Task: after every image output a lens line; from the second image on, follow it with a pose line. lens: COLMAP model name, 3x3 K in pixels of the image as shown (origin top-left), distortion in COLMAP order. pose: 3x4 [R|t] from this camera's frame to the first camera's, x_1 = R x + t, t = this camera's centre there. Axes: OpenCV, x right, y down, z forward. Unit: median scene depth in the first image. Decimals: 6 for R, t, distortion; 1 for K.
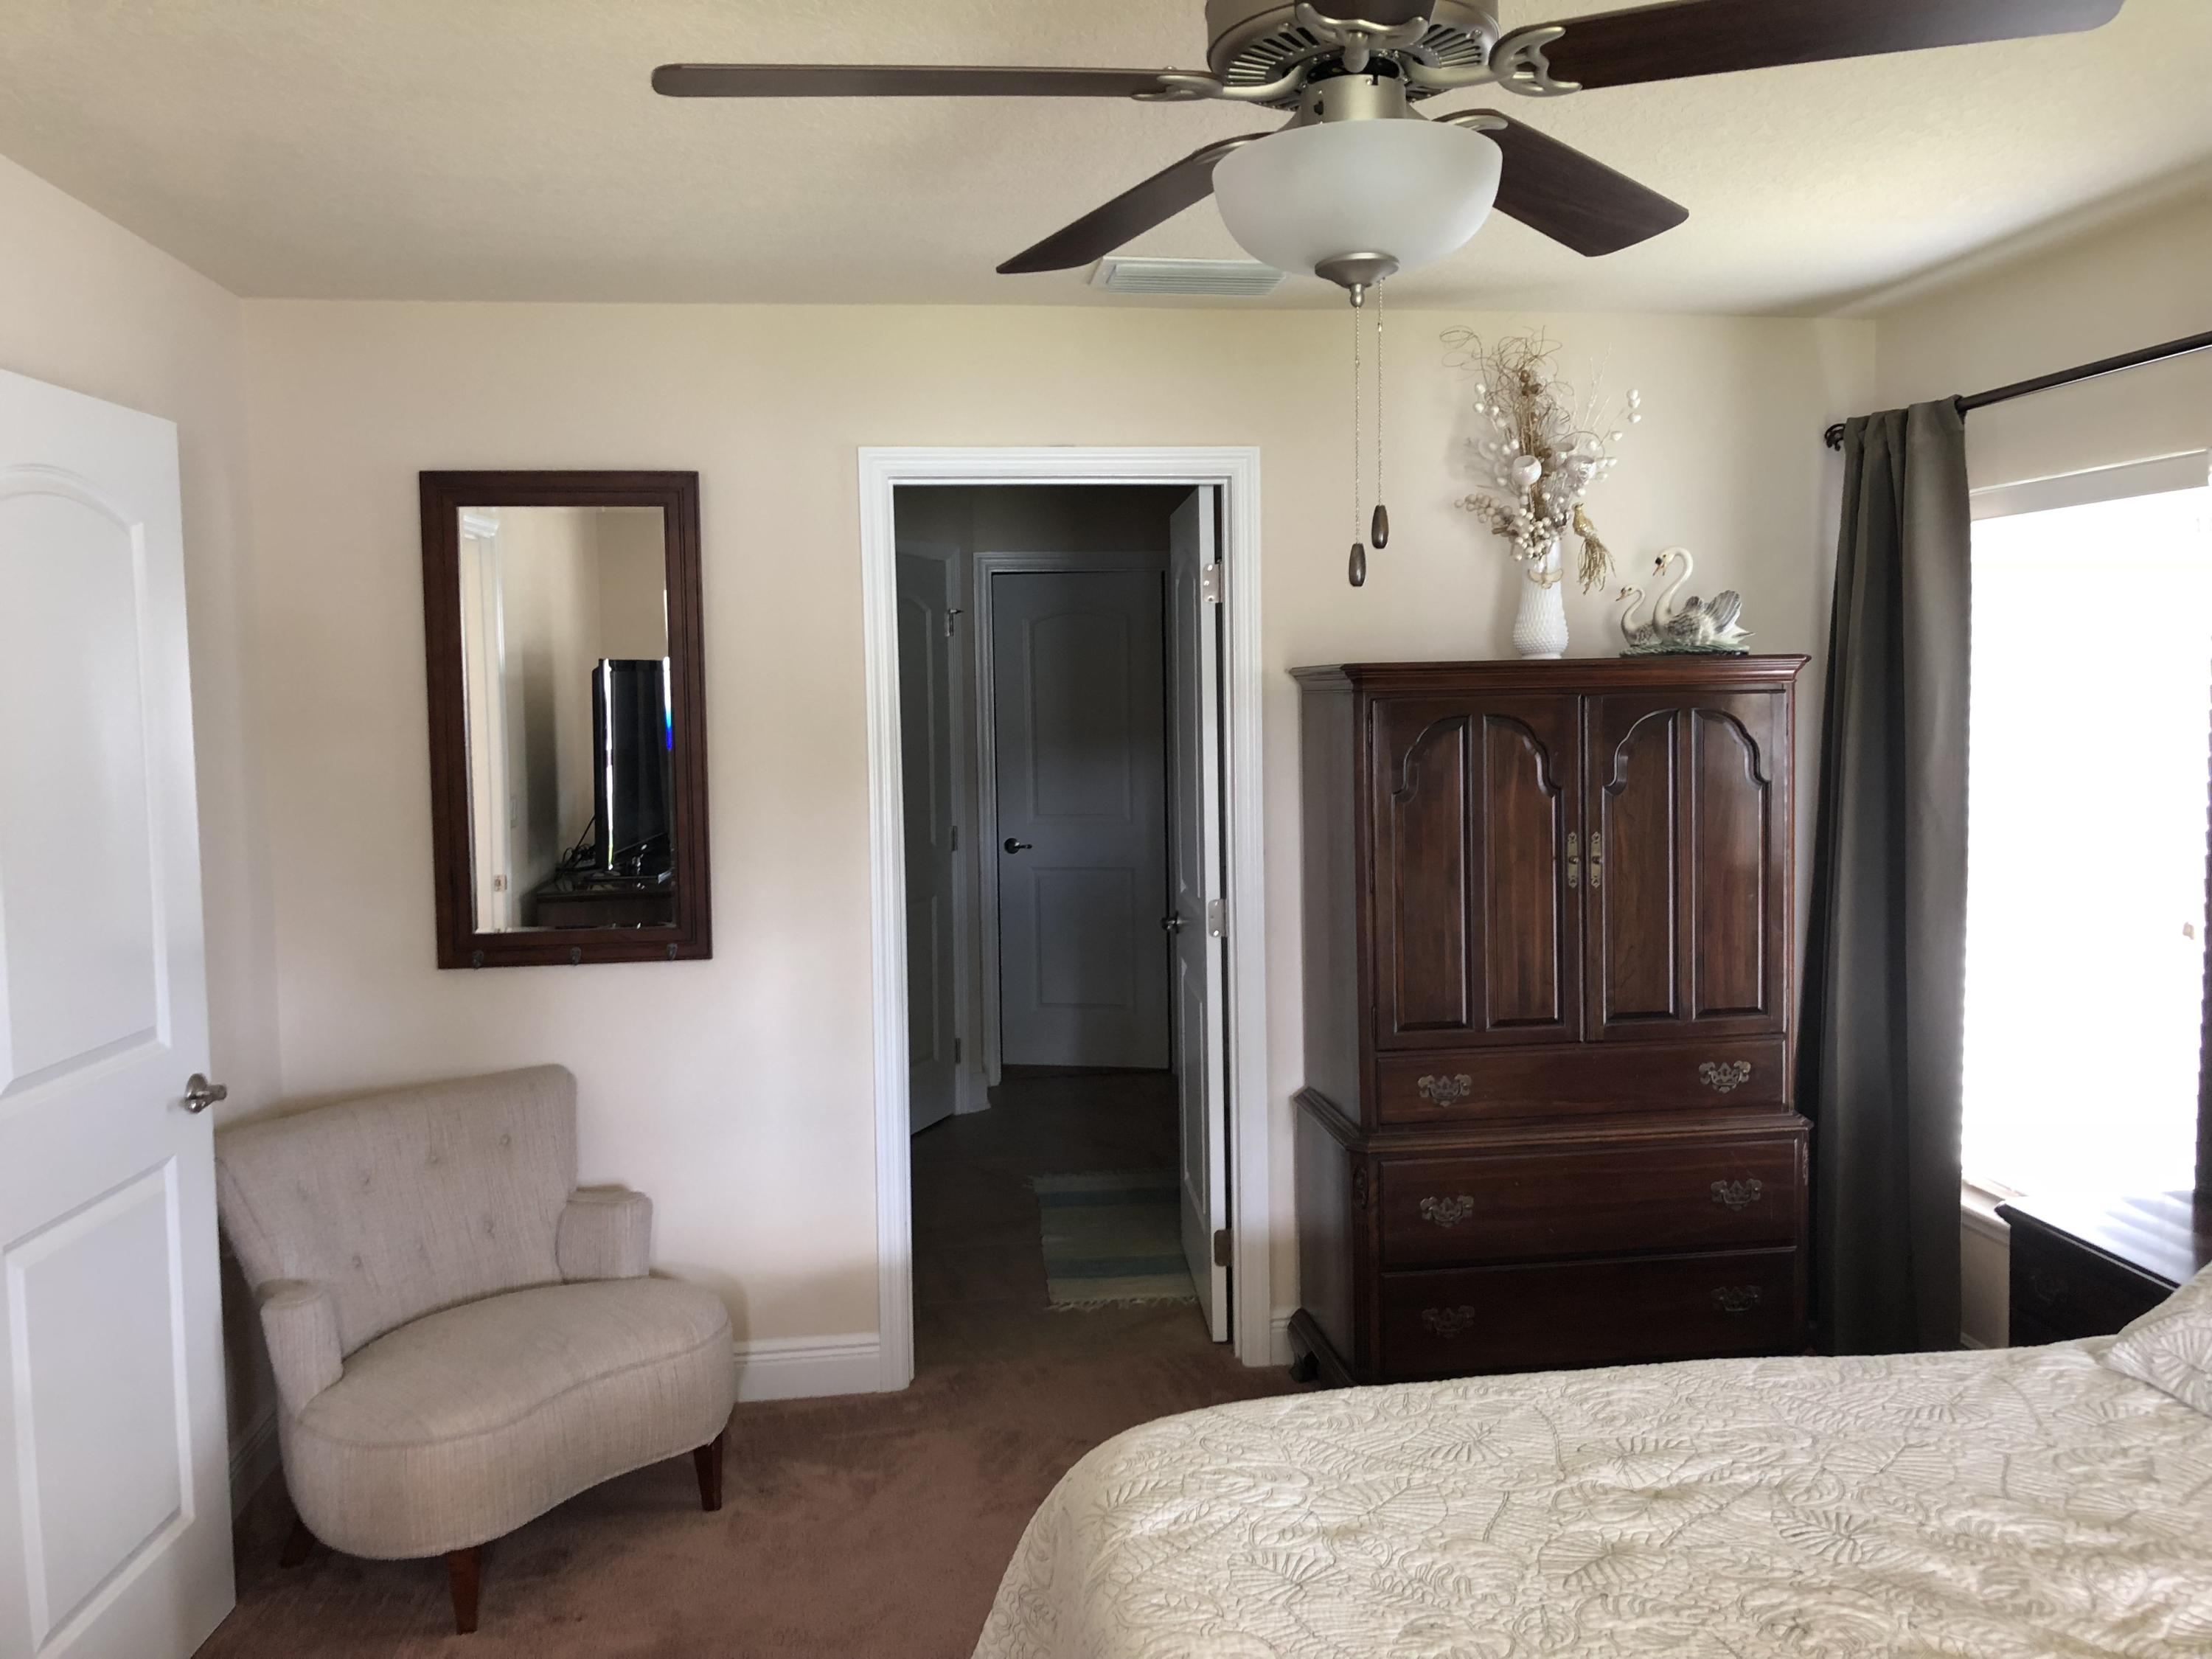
lens RADIAL K [[1818.2, 0, 1106.0], [0, 1818.2, 829.5], [0, 0, 1]] dist [-0.007210, -0.010290]
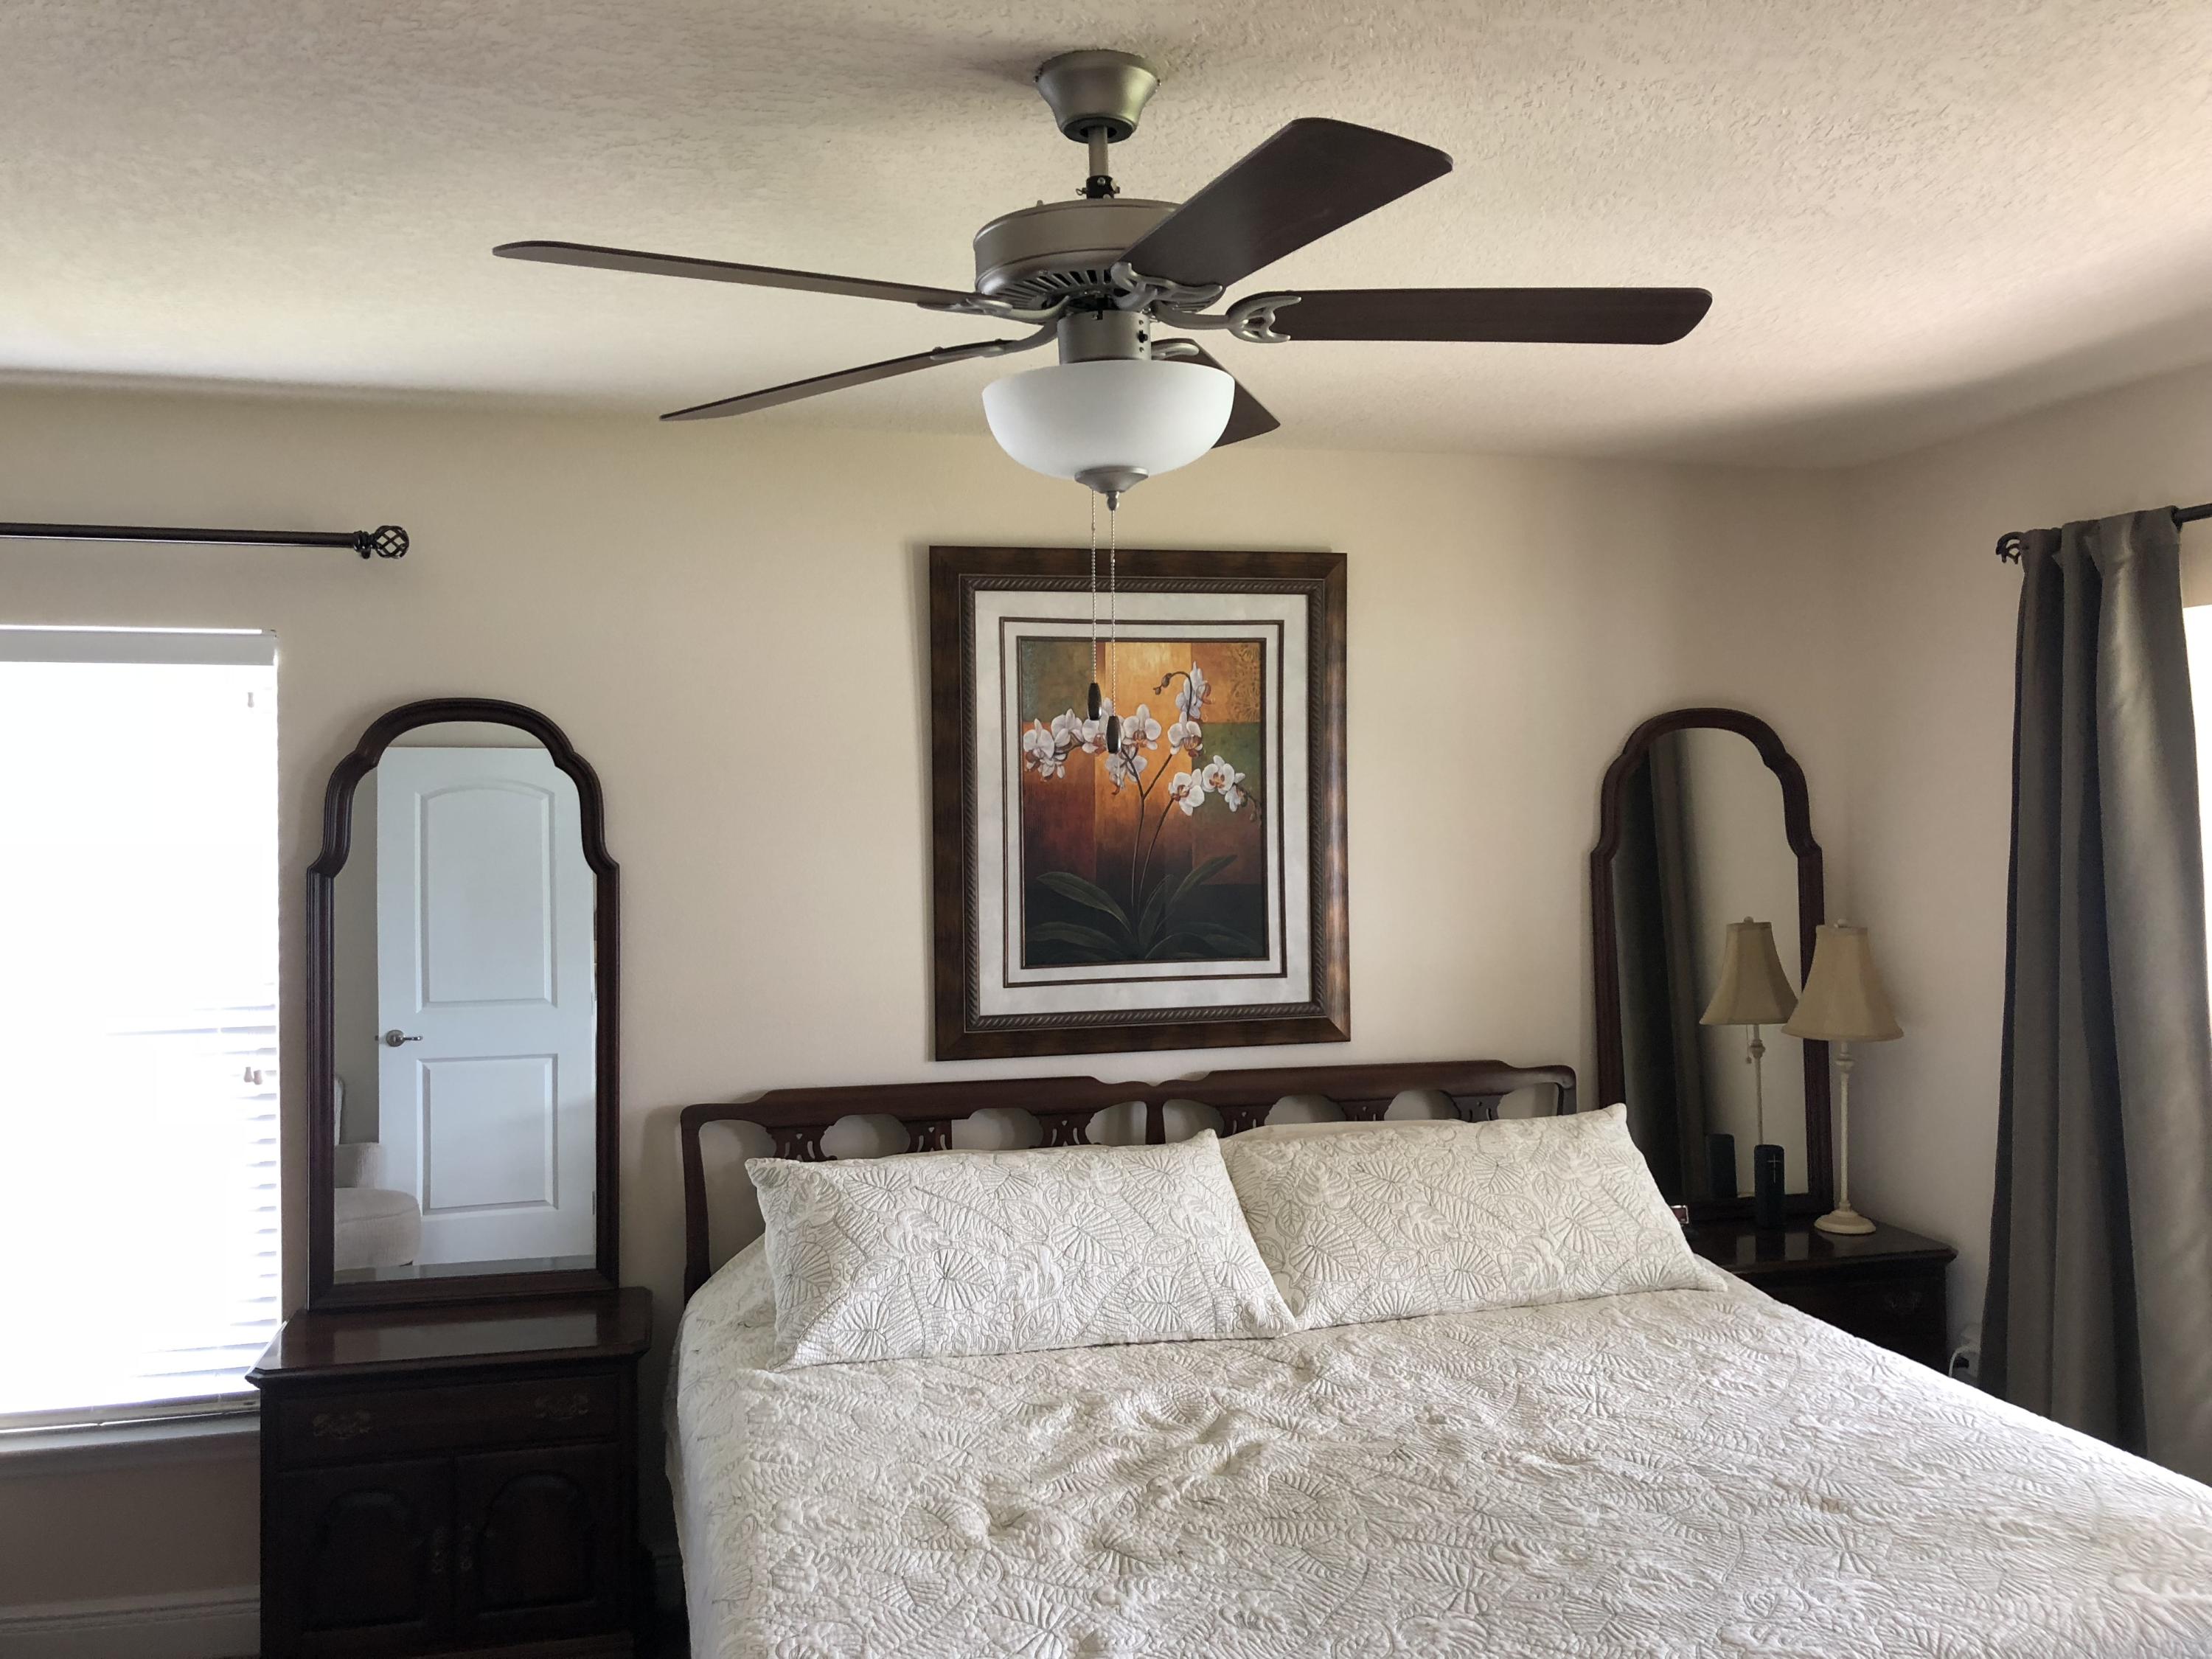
lens RADIAL K [[1818.2, 0, 1106.0], [0, 1818.2, 829.5], [0, 0, 1]] dist [-0.007210, -0.010290]
pose [[-0.162655, 0.015582, 0.986560, -0.911705], [0.072482, 0.997362, -0.003802, -0.078672], [-0.984017, 0.070889, -0.163355, 1.130142]]
